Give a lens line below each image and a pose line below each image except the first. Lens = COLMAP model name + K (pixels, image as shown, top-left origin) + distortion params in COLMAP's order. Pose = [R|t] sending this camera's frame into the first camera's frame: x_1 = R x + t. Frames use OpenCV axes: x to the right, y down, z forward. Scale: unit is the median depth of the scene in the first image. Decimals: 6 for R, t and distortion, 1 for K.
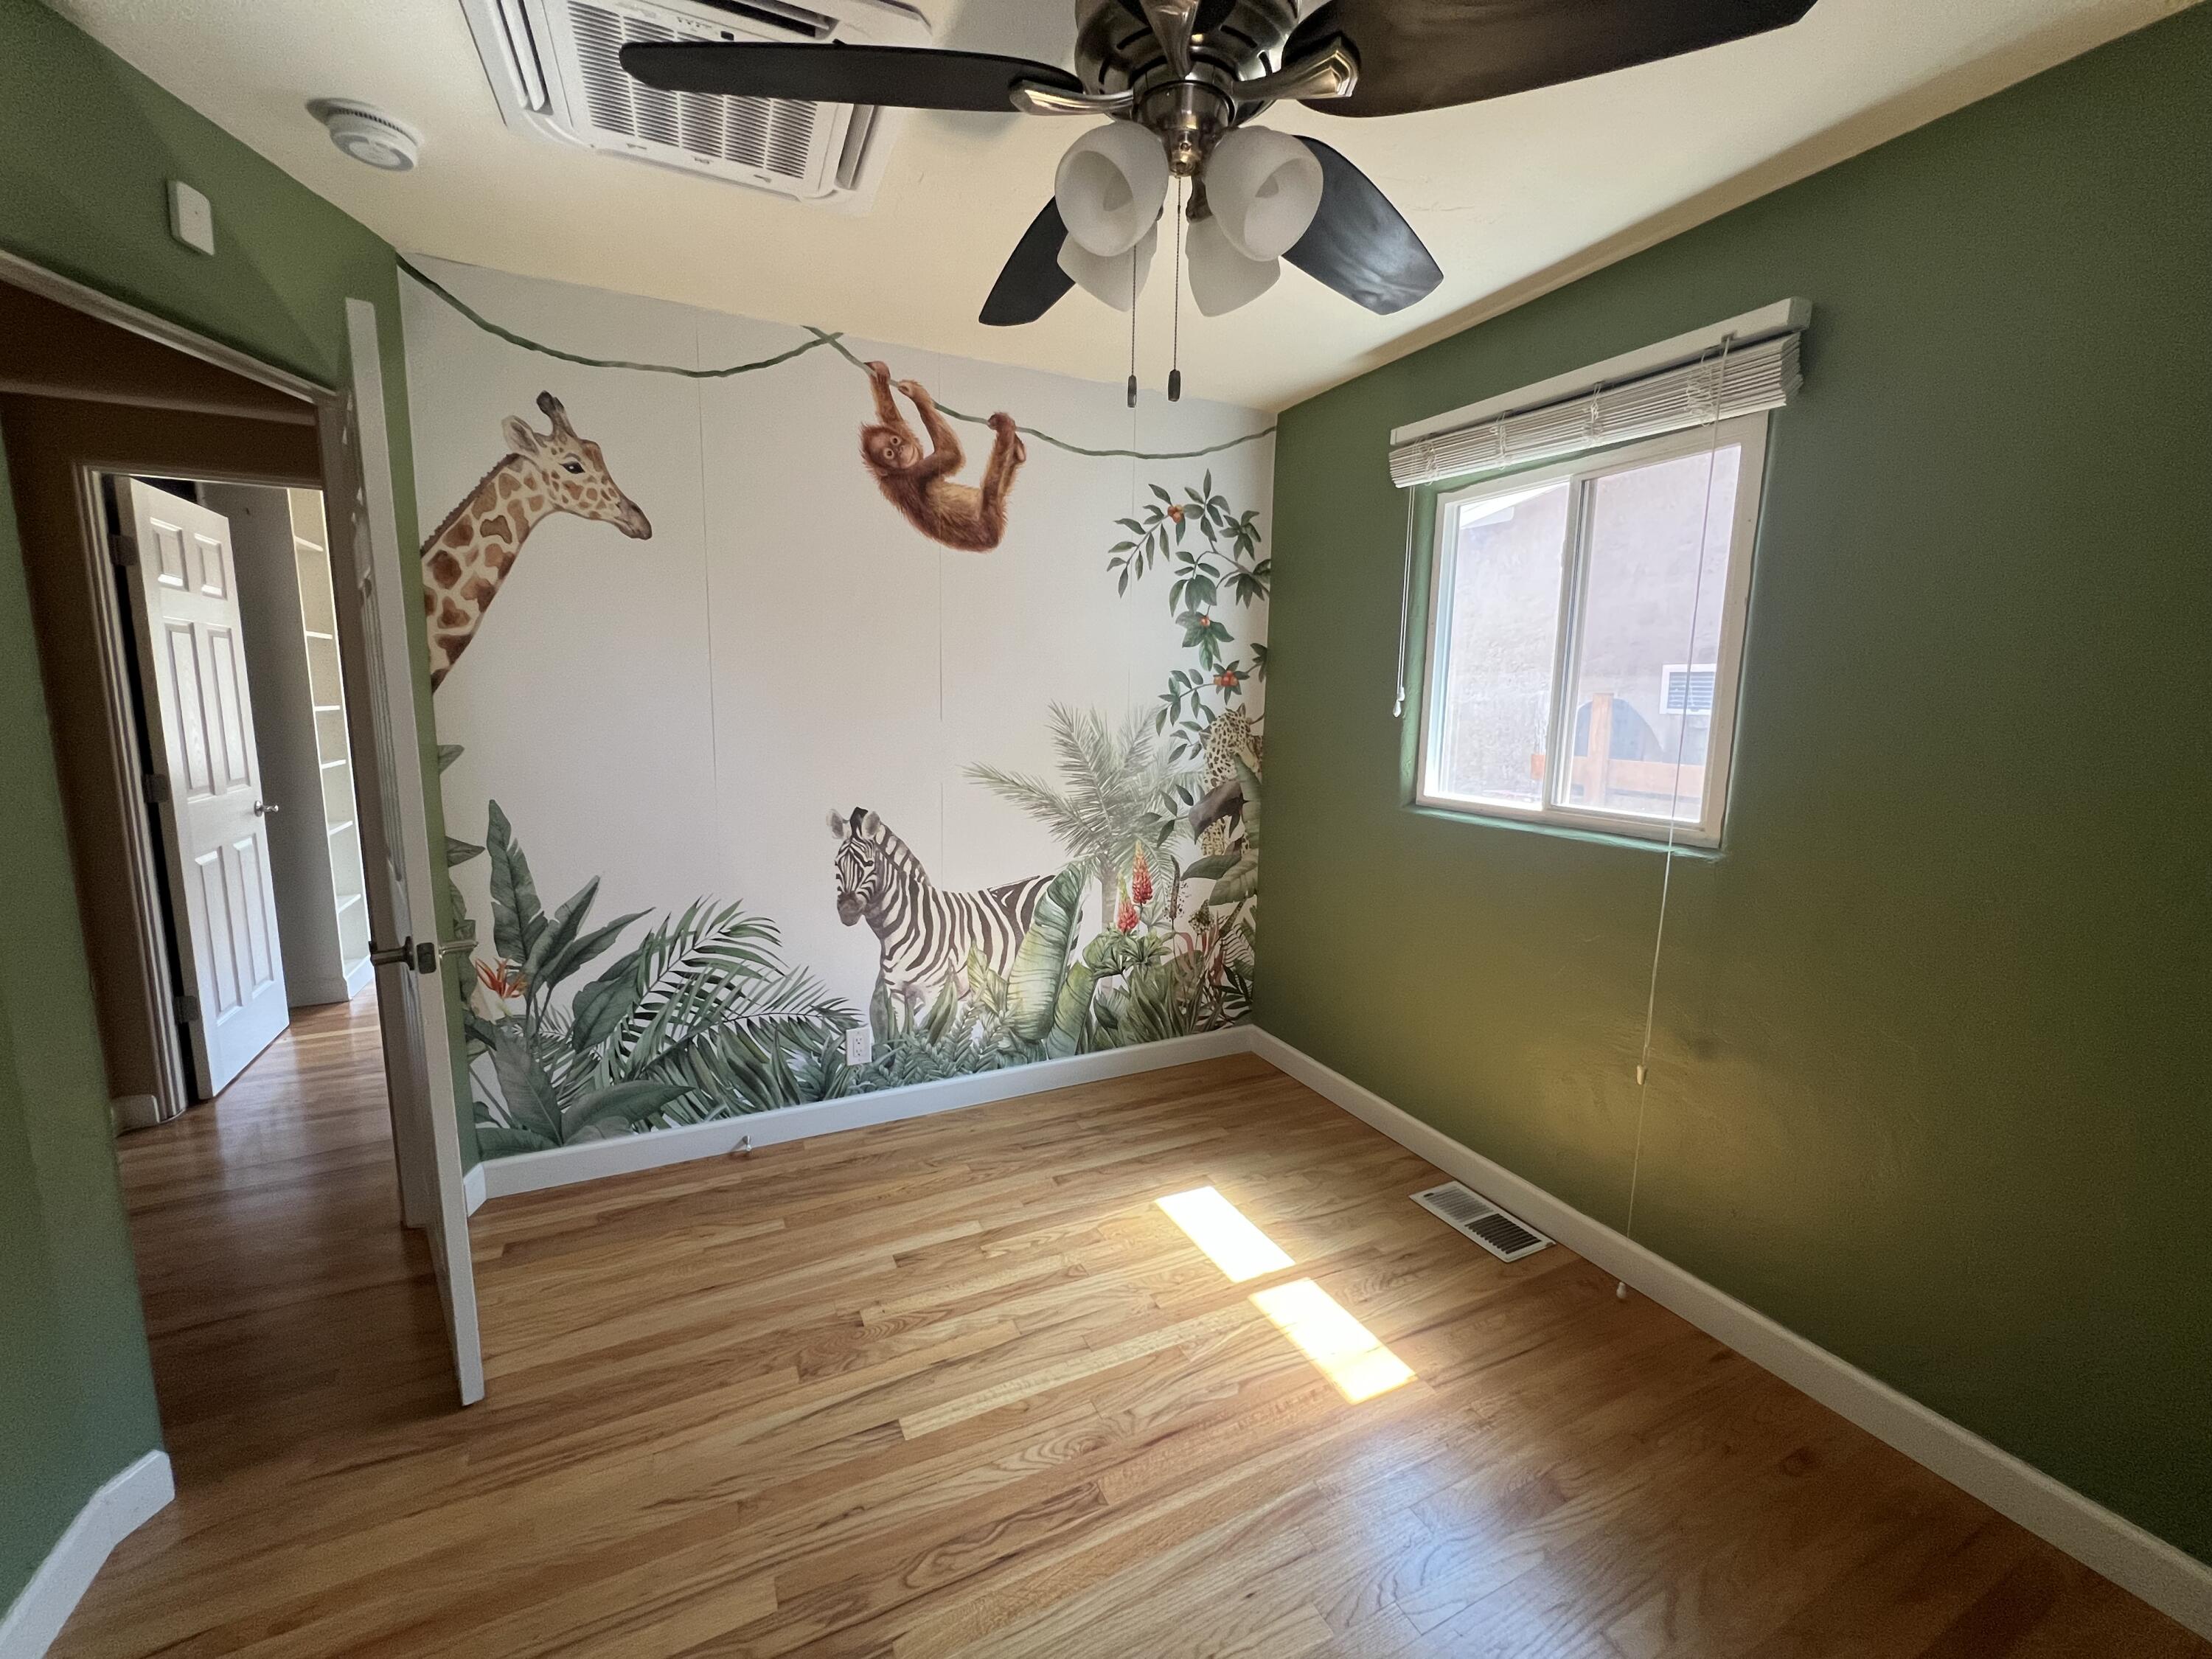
lens RADIAL K [[889.8, 0, 1098.8], [0, 889.8, 827.7], [0, 0, 1]] dist [-0.000498, 0.000365]
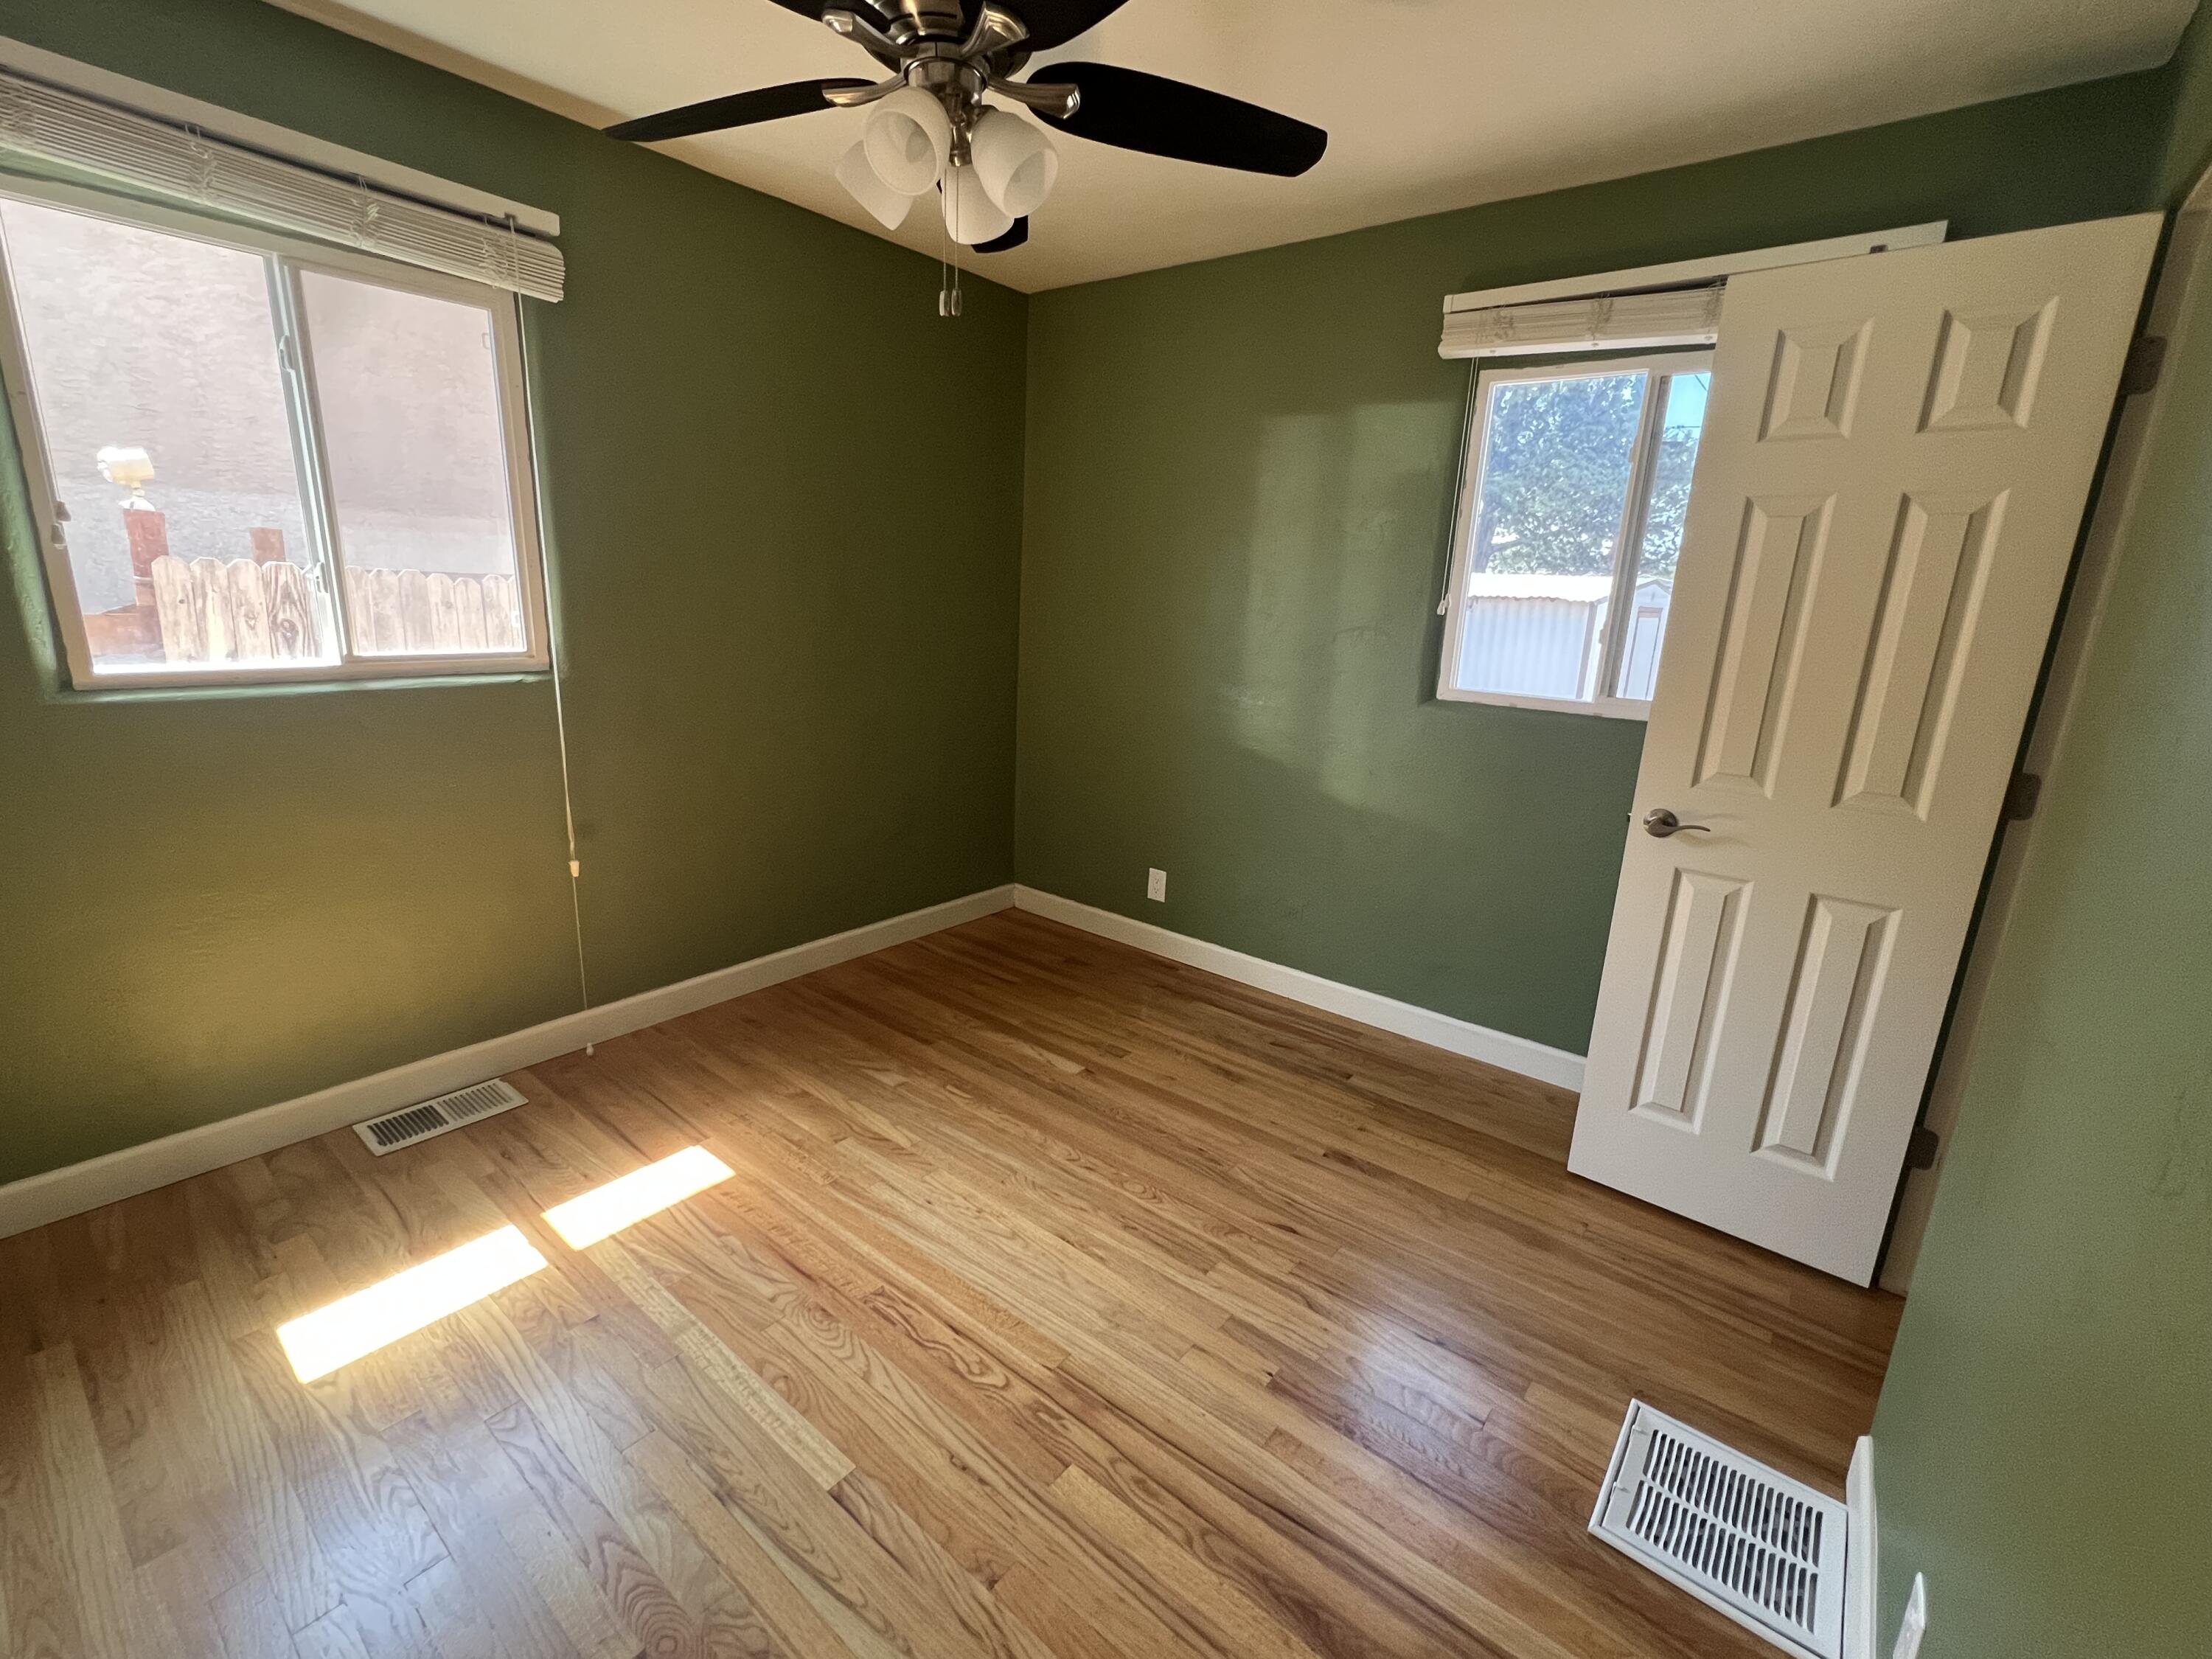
lens RADIAL K [[974.4, 0, 1101.5], [0, 974.4, 825.8], [0, 0, 1]] dist [-0.000656, 0.000100]
pose [[-0.431612, -0.246425, 0.867748, -0.869803], [0.089180, 0.945594, 0.312889, -0.127176], [-0.897640, 0.212432, -0.386153, 0.925507]]
